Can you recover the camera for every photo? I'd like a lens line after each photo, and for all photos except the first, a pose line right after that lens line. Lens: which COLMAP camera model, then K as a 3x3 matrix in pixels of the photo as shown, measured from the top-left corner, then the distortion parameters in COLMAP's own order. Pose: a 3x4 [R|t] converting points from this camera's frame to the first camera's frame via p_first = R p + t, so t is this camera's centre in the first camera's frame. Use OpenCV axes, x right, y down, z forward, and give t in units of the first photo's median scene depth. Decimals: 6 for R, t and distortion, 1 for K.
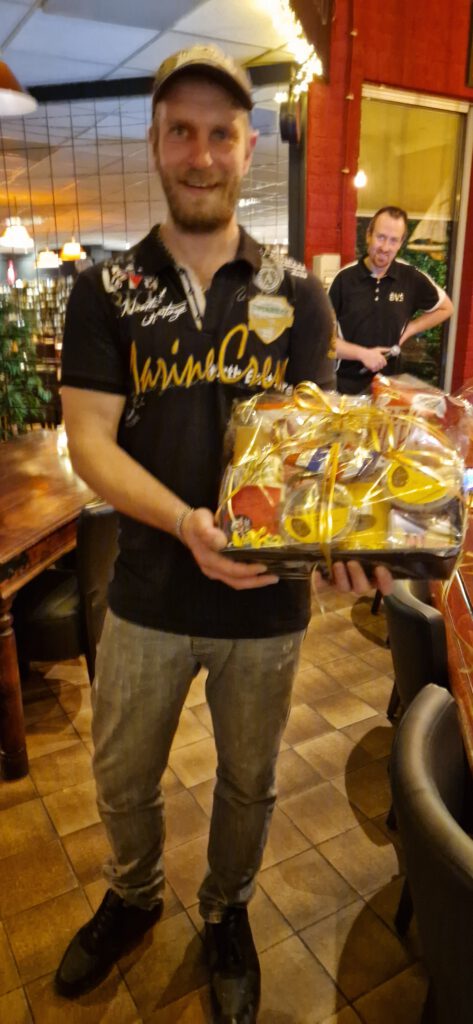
lens RADIAL K [[684.3, 0, 232.3], [0, 684.3, 513.3], [0, 0, 1]] dist [0.087062, -0.074478]
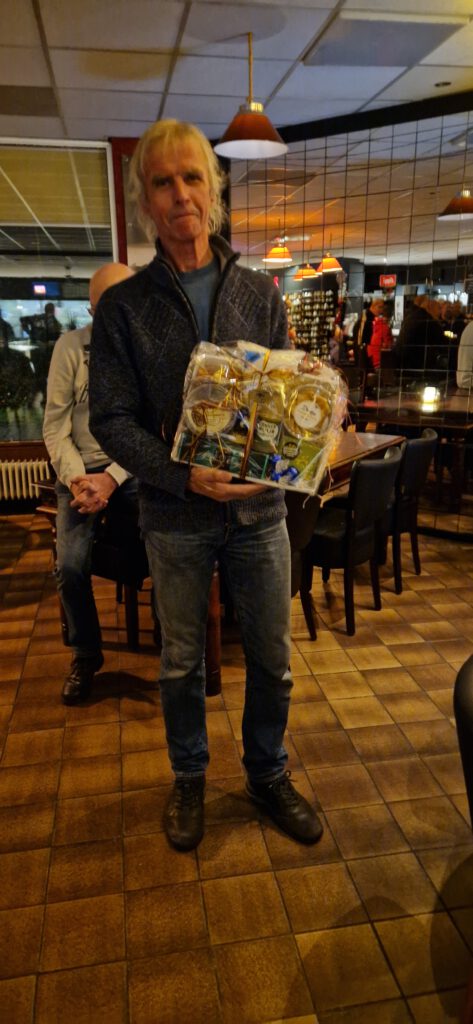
lens RADIAL K [[684.3, 0, 232.3], [0, 684.3, 513.3], [0, 0, 1]] dist [0.087062, -0.074478]
pose [[0.937220, 0.096061, -0.335248, 0.086981], [-0.100704, 0.994910, 0.003553, 0.040532], [0.333883, 0.030431, 0.942123, -0.127446]]
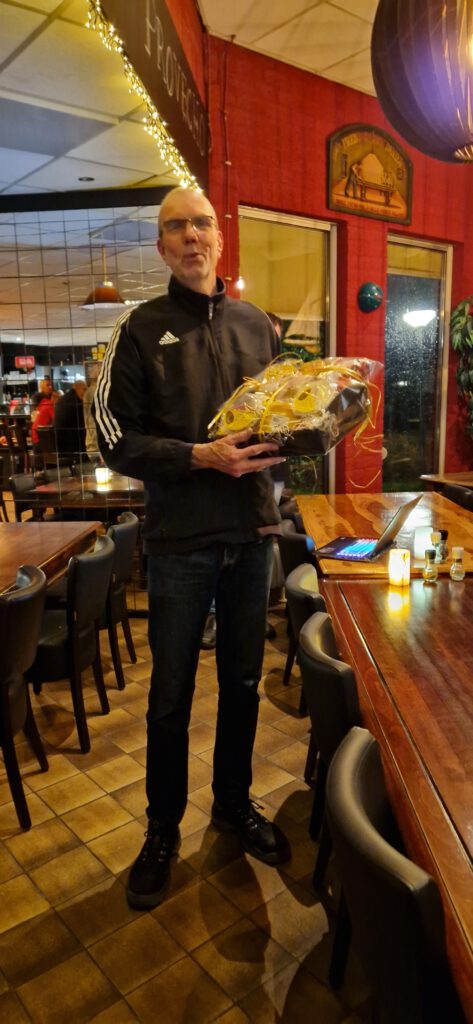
lens RADIAL K [[686.0, 0, 229.6], [0, 686.0, 512.4], [0, 0, 1]] dist [0.082614, -0.071605]
pose [[0.987675, -0.043075, 0.150472, -0.024462], [0.060895, 0.991392, -0.115903, 0.007751], [-0.144184, 0.123638, 0.981797, -0.050896]]
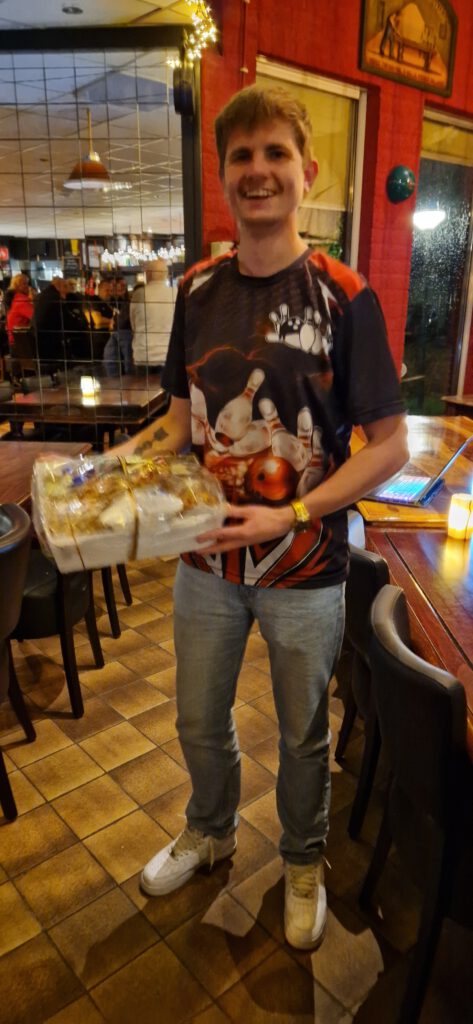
lens RADIAL K [[681.4, 0, 230.0], [0, 681.4, 514.7], [0, 0, 1]] dist [0.055677, -0.043953]
pose [[0.983735, -0.043491, 0.174283, -0.046617], [0.040683, 0.998979, 0.019653, -0.041058], [-0.174959, -0.012243, 0.984500, 0.137943]]
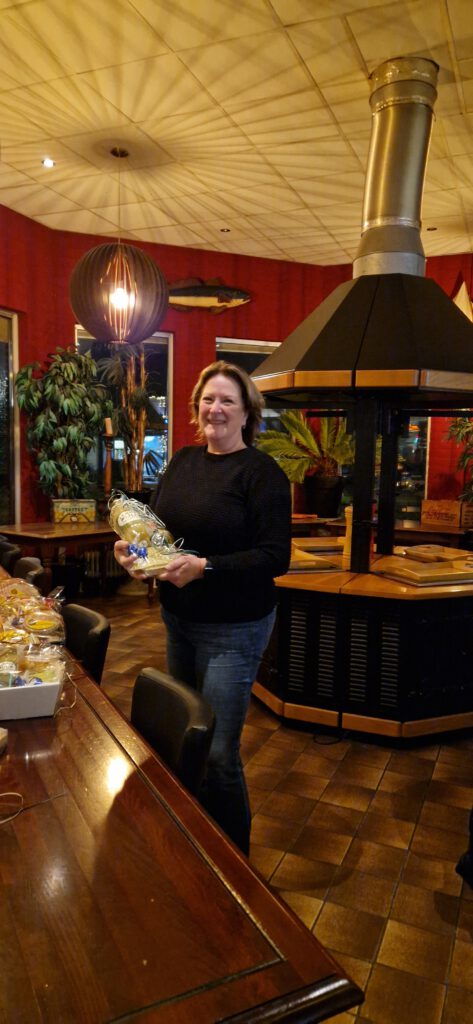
lens RADIAL K [[684.3, 0, 247.2], [0, 684.3, 511.3], [0, 0, 1]] dist [0.084235, -0.071460]
pose [[0.799738, -0.032467, 0.599471, 0.219753], [0.149561, 0.977829, -0.146567, 0.073970], [-0.581421, 0.206873, 0.786863, -0.252638]]
